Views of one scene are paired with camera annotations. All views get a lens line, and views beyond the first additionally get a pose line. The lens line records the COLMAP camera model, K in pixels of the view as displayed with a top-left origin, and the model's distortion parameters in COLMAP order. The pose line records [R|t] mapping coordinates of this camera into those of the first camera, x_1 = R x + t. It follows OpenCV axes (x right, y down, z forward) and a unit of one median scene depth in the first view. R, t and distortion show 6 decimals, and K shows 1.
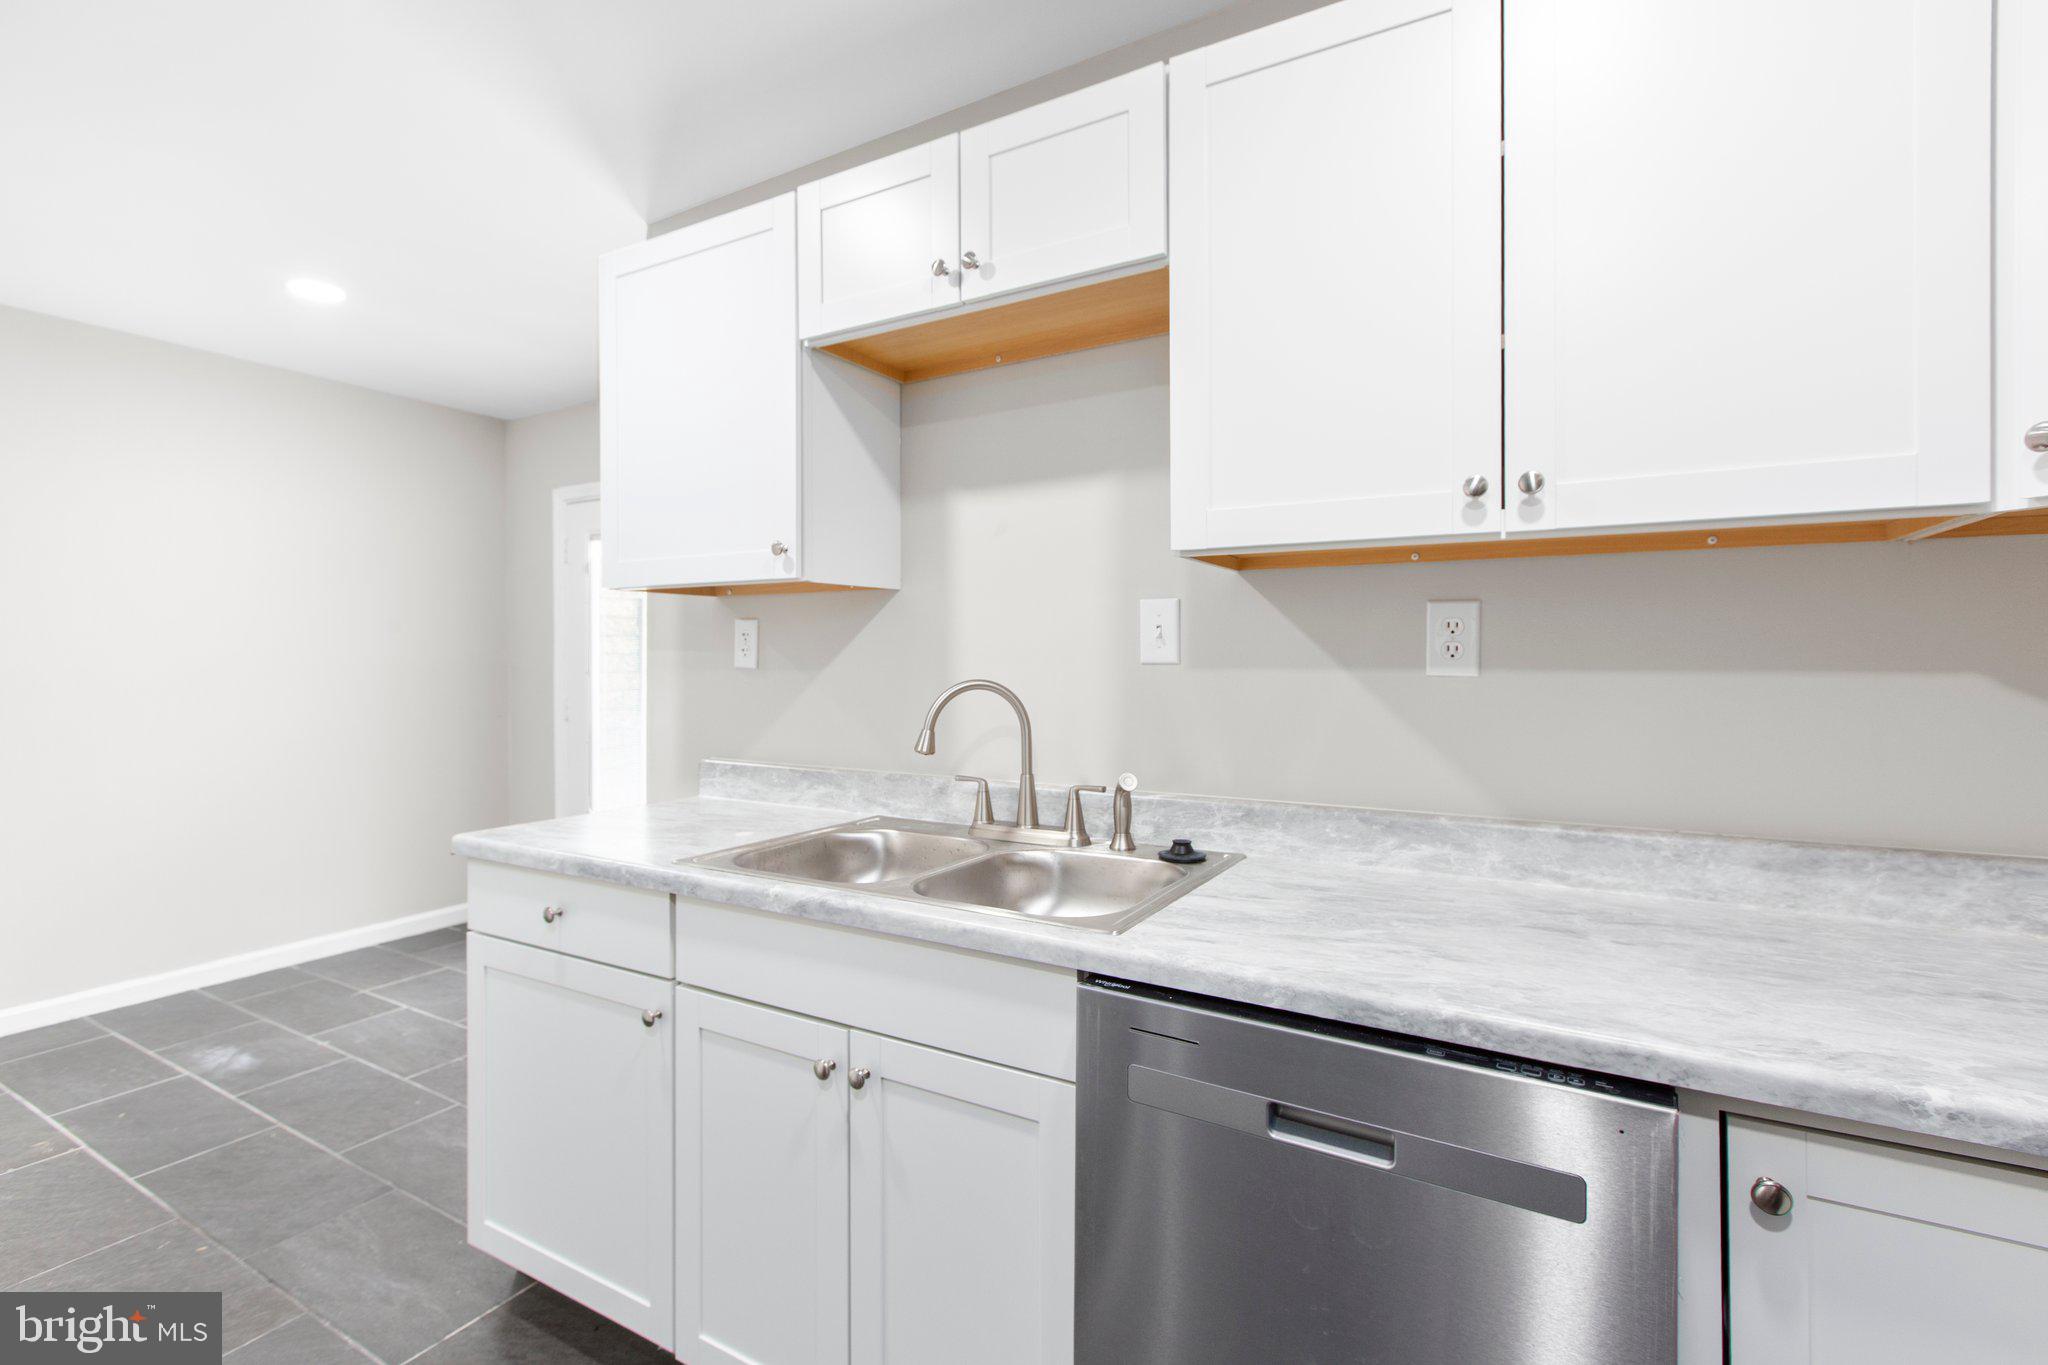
lens RADIAL K [[926.9, 0, 1020.0], [0, 926.9, 670.3], [0, 0, 1]] dist [-0.001220, -0.000662]
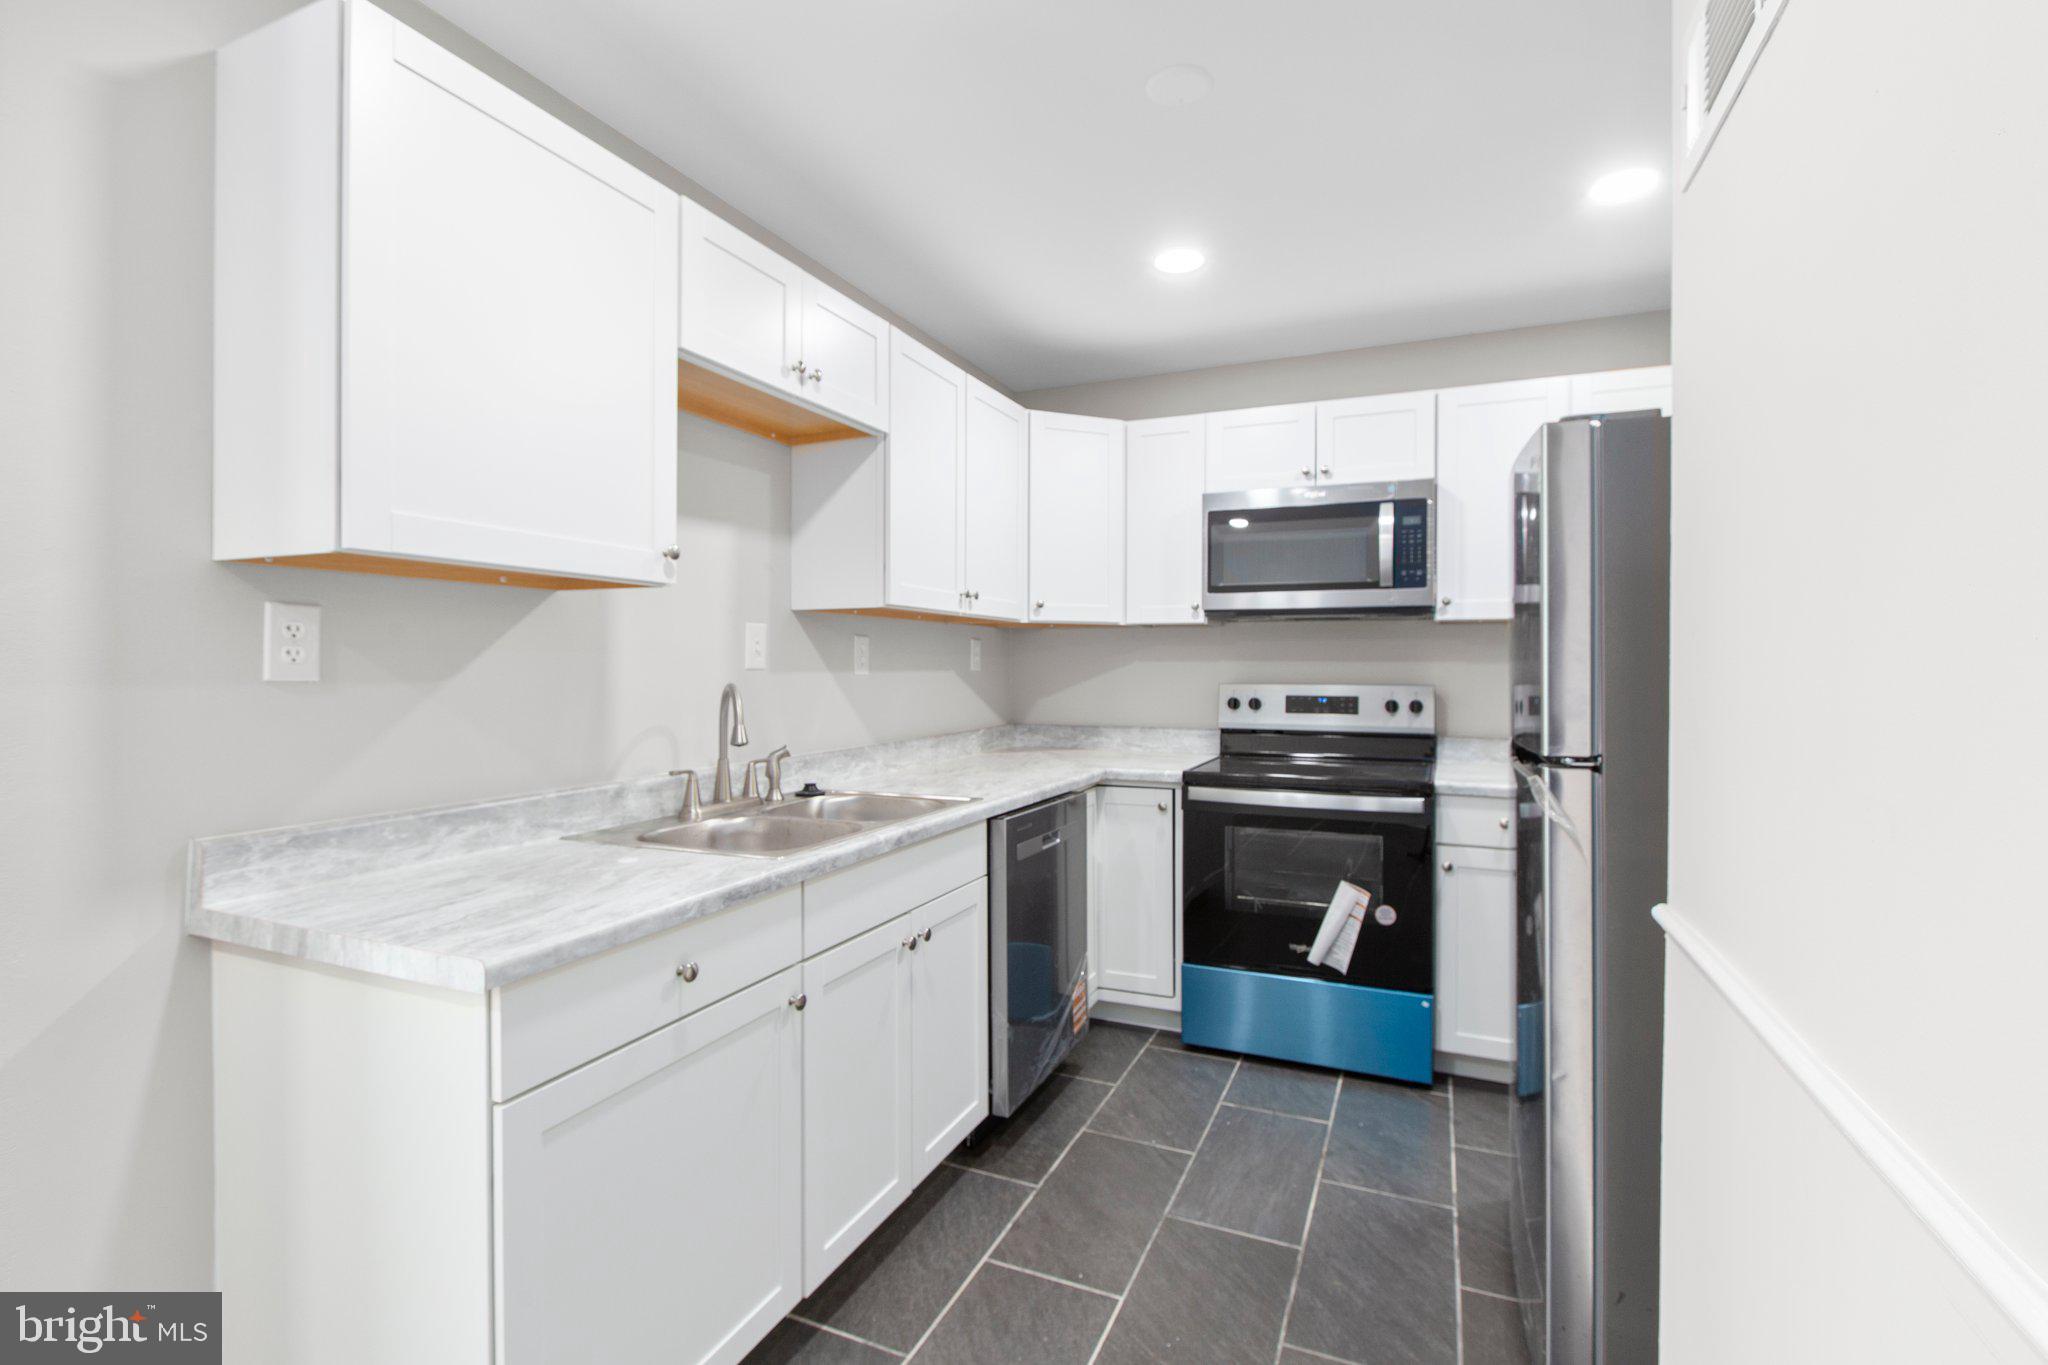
lens RADIAL K [[934.5, 0, 1019.0], [0, 934.5, 670.1], [0, 0, 1]] dist [-0.002767, -0.000345]
pose [[-0.115062, -0.008132, 0.993325, -0.994154], [0.004820, 0.999950, 0.008744, -0.012671], [-0.993347, 0.005794, -0.115017, 0.584071]]
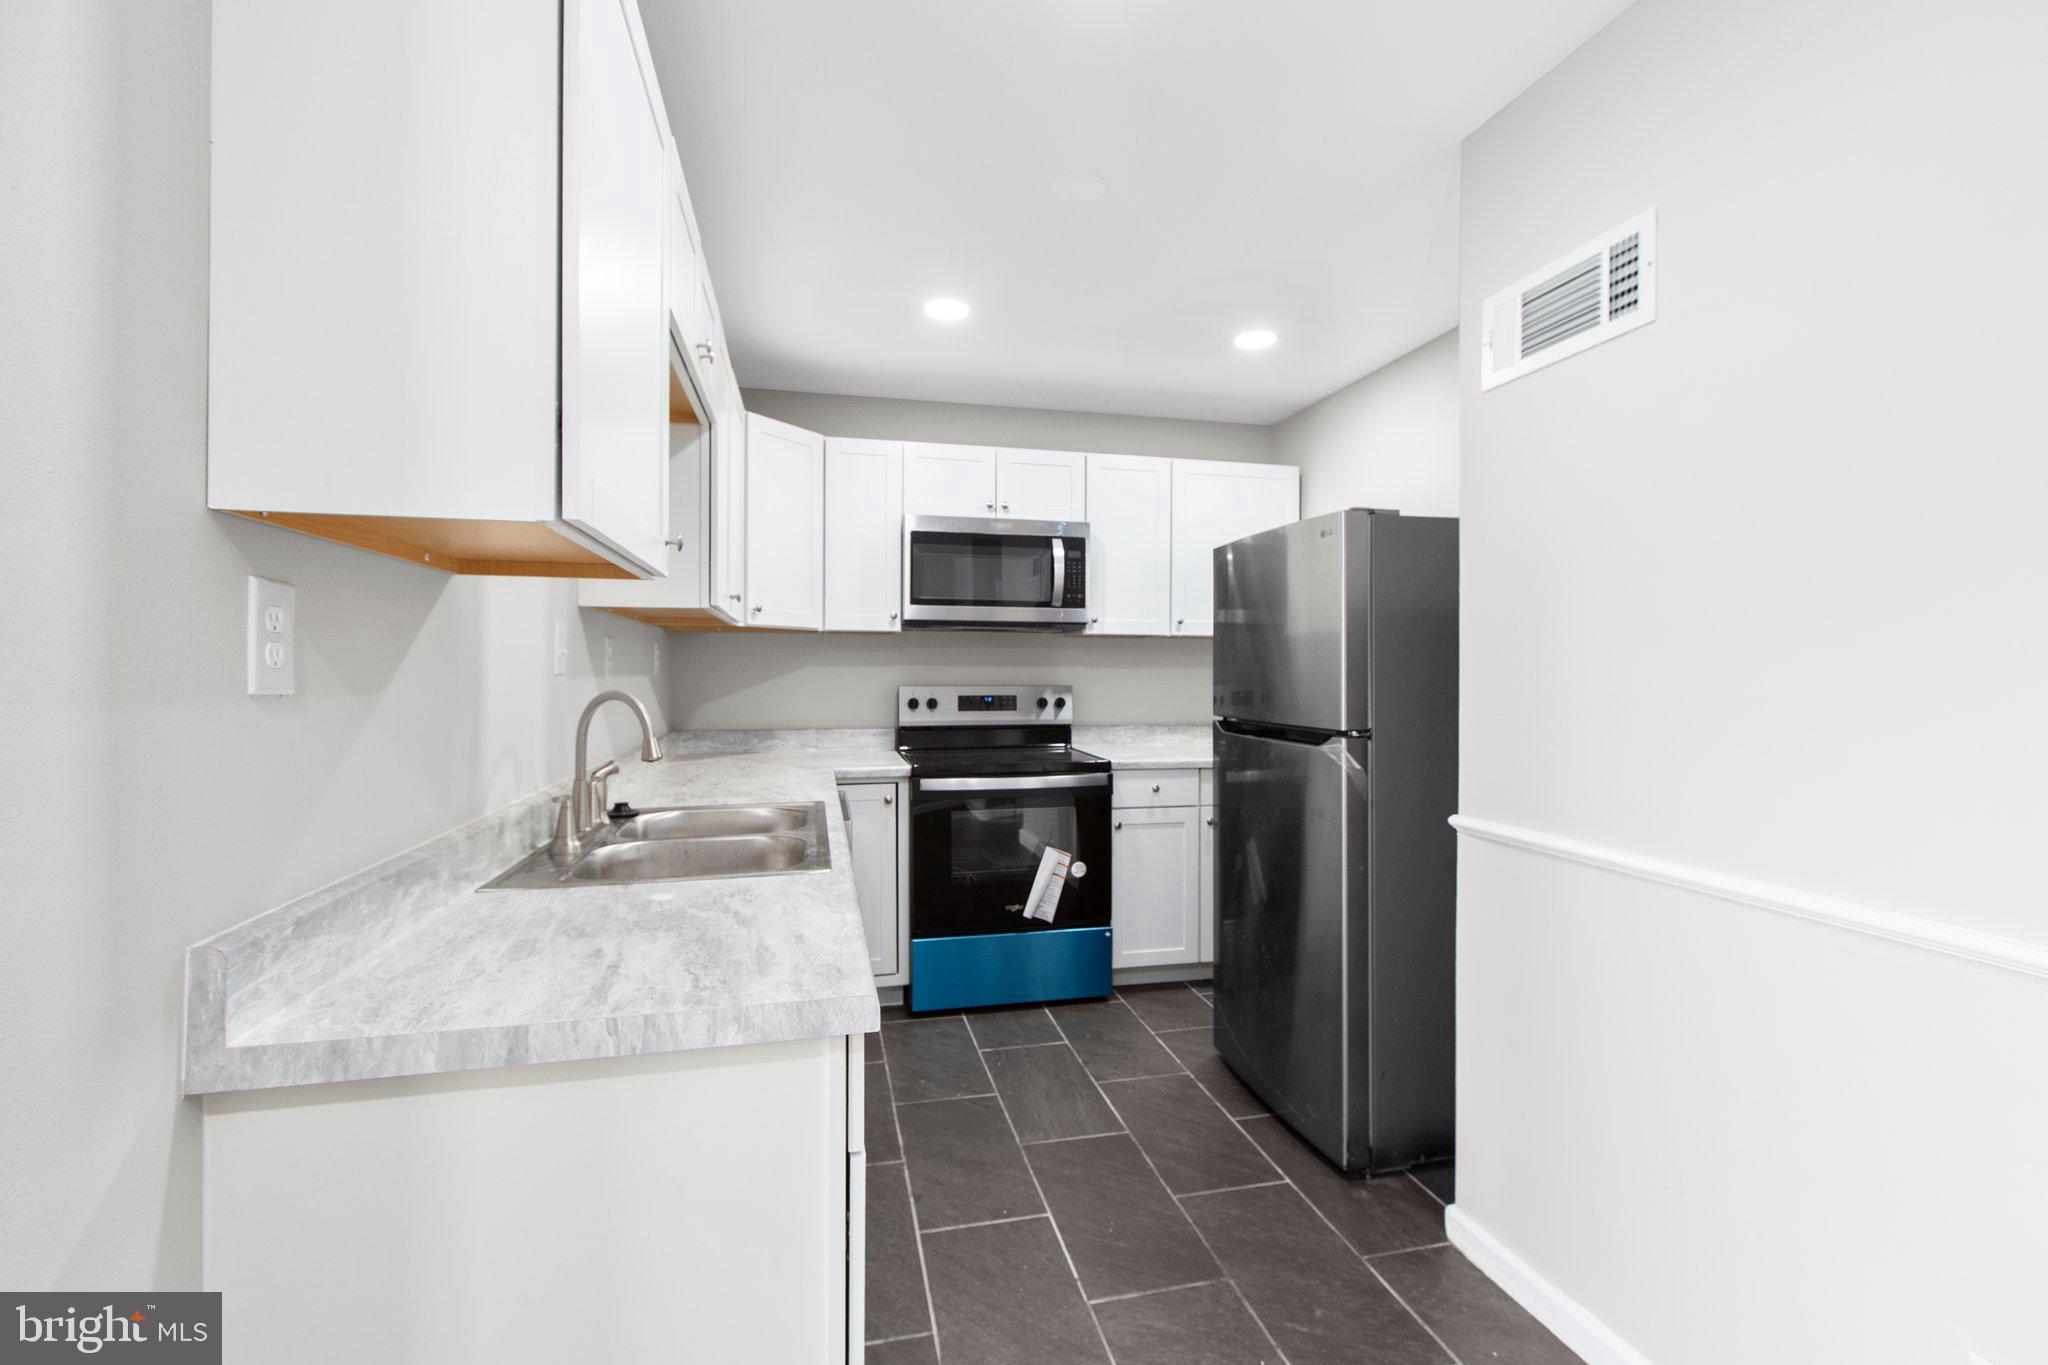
lens RADIAL K [[895.3, 0, 1021.5], [0, 895.3, 674.5], [0, 0, 1]] dist [-0.000574, -0.000078]
pose [[-0.686899, -0.008191, 0.726707, -0.838422], [0.000772, 0.999928, 0.012001, -0.015794], [-0.726752, 0.008805, -0.686843, 1.039238]]
